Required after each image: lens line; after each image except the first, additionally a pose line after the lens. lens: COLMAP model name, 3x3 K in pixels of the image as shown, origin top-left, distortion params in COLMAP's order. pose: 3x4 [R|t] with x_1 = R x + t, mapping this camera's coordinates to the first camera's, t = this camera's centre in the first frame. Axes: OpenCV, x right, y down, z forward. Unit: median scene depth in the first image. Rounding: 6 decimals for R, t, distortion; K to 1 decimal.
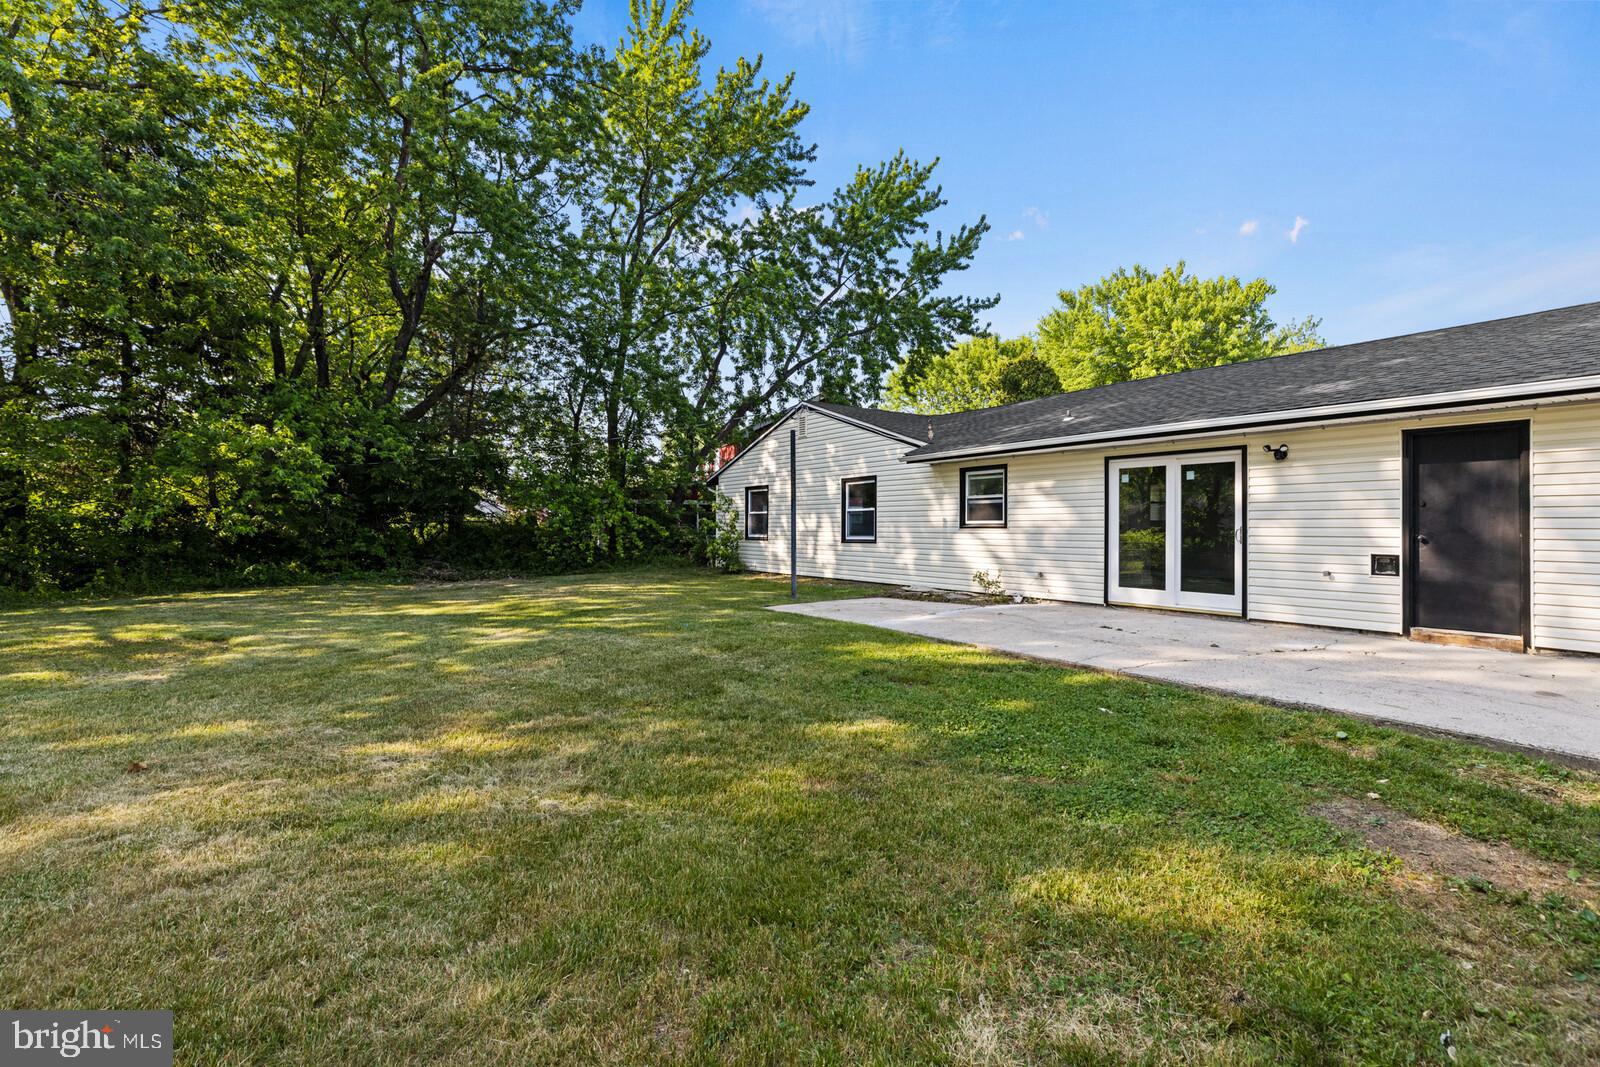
lens RADIAL K [[711.4, 0, 795.7], [0, 711.4, 525.9], [0, 0, 1]] dist [0.002323, -0.000298]
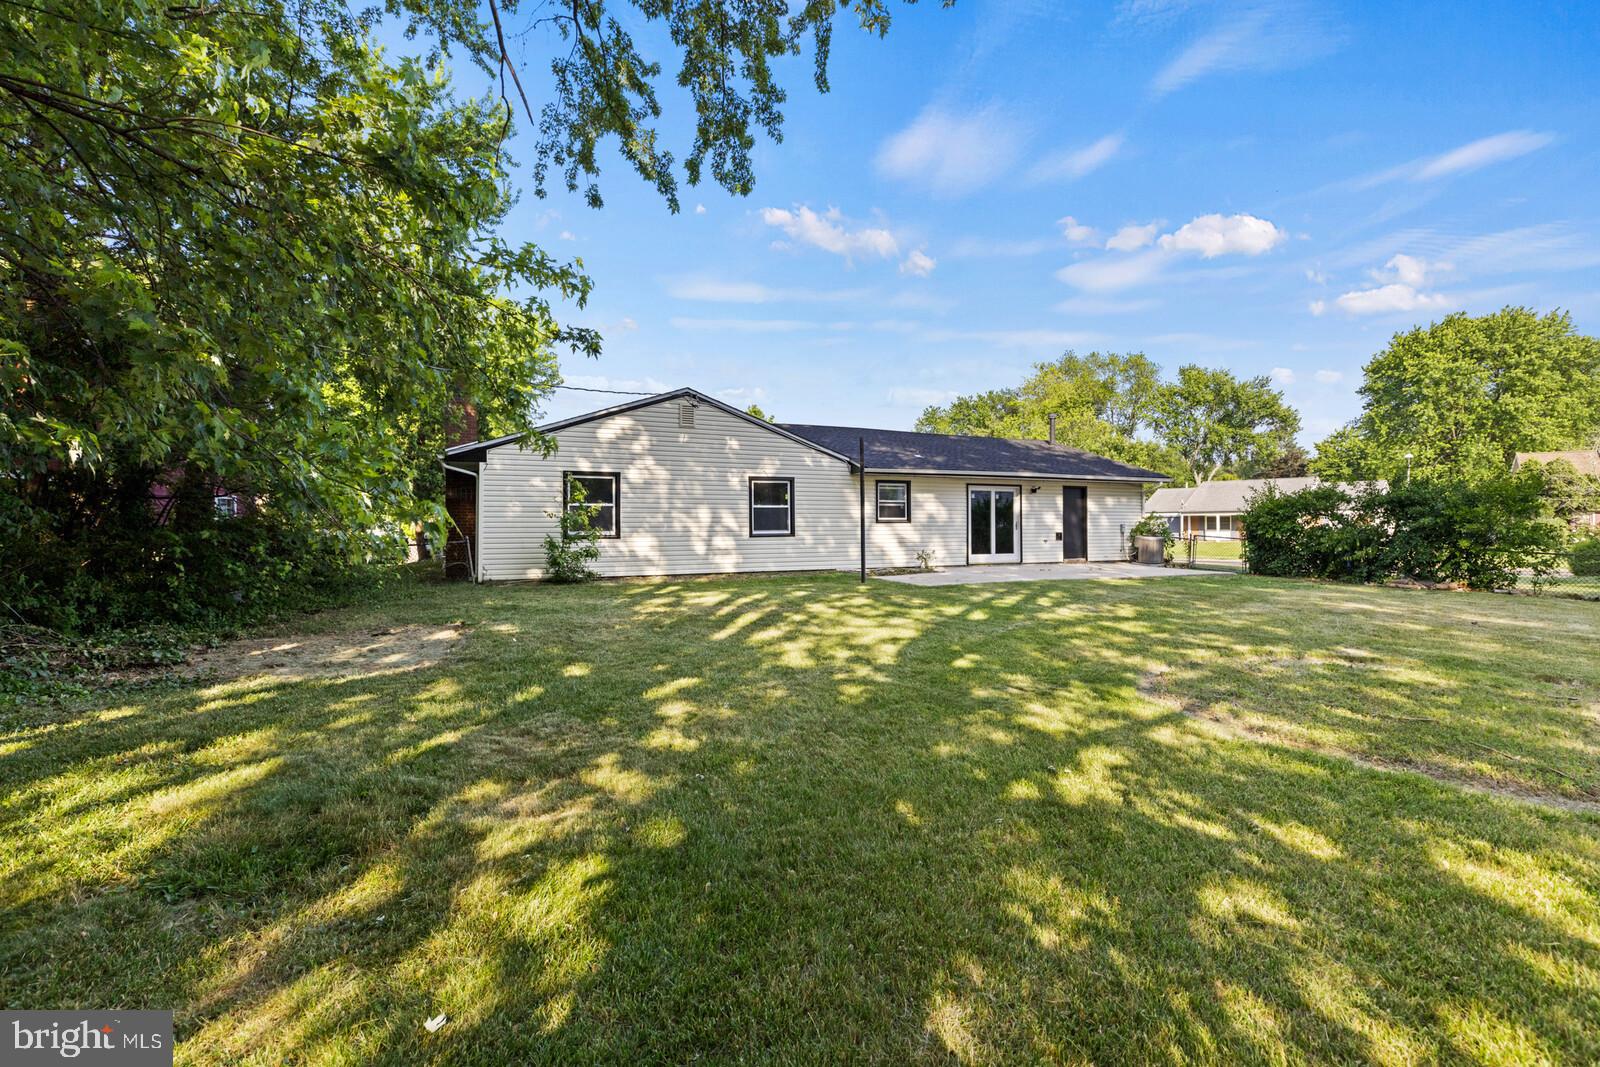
lens RADIAL K [[711.4, 0, 798.3], [0, 711.4, 532.6], [0, 0, 1]] dist [0.002323, -0.000298]
pose [[0.175438, -0.004918, 0.984478, -1.371709], [0.003654, 0.999984, 0.004344, 0.018377], [-0.984484, 0.002835, 0.175453, 1.067815]]
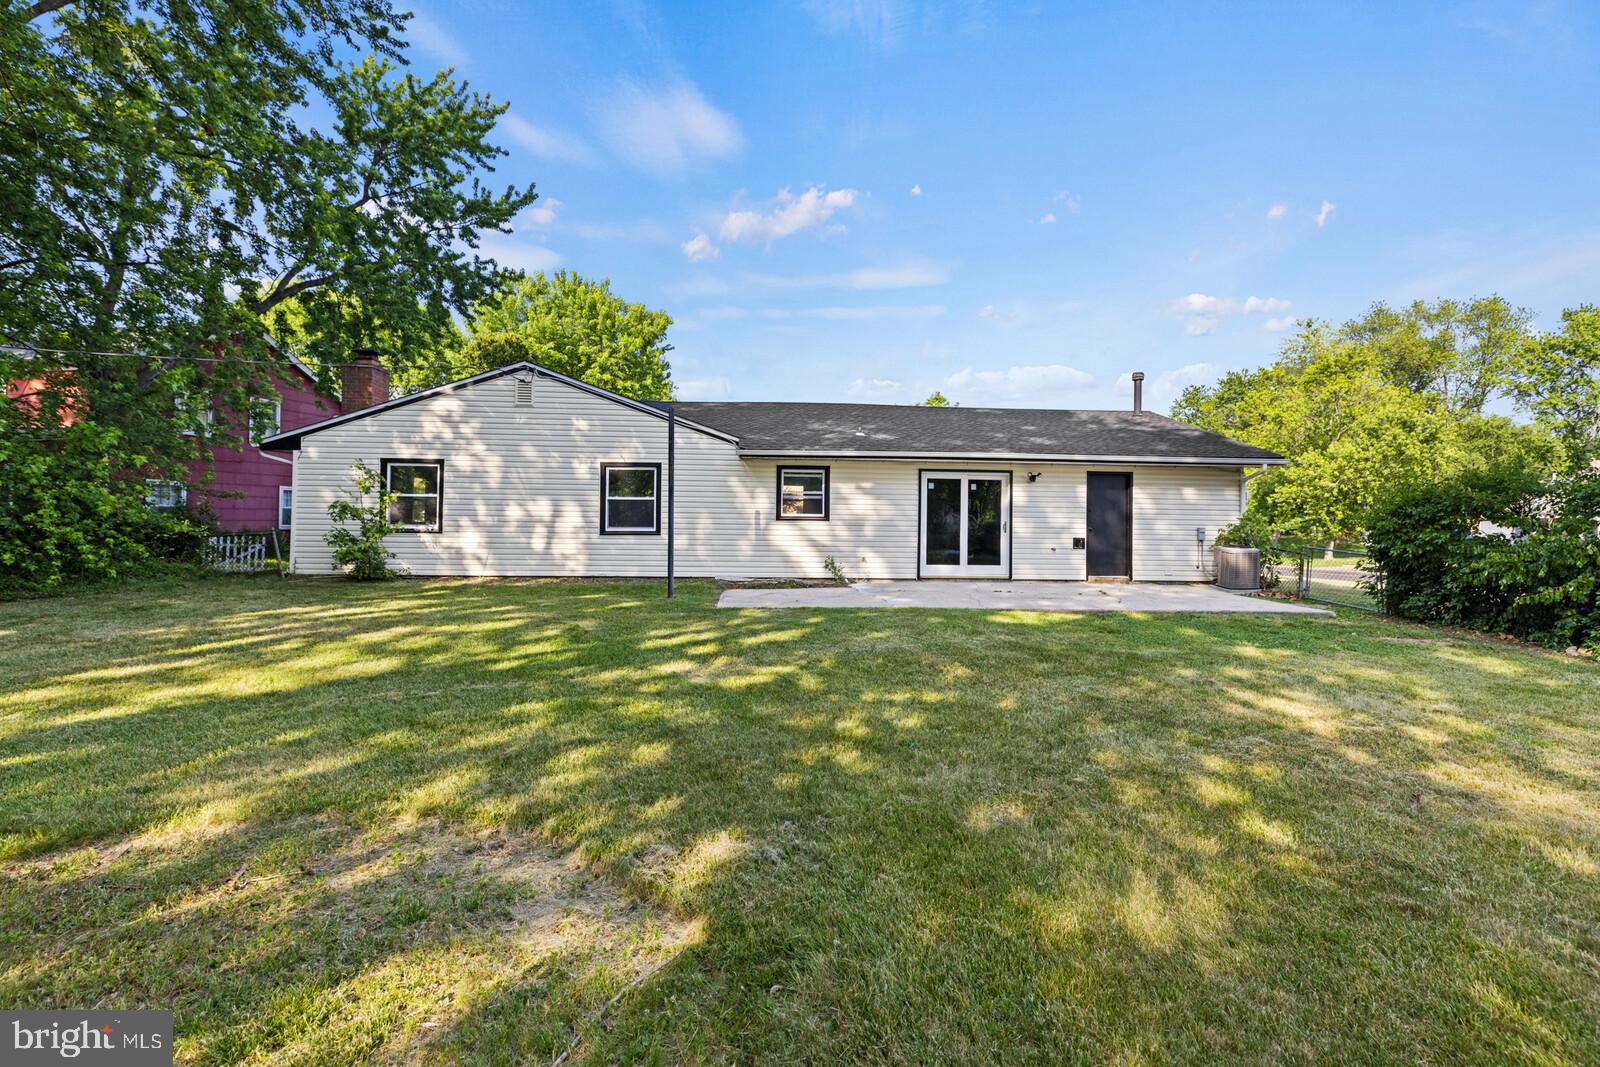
lens RADIAL K [[711.4, 0, 799.1], [0, 711.4, 524.5], [0, 0, 1]] dist [0.002323, -0.000298]
pose [[0.520661, 0.006163, 0.853741, -0.799693], [-0.013480, 0.999909, 0.001003, 0.009852], [-0.853657, -0.012031, 0.520697, 0.476328]]
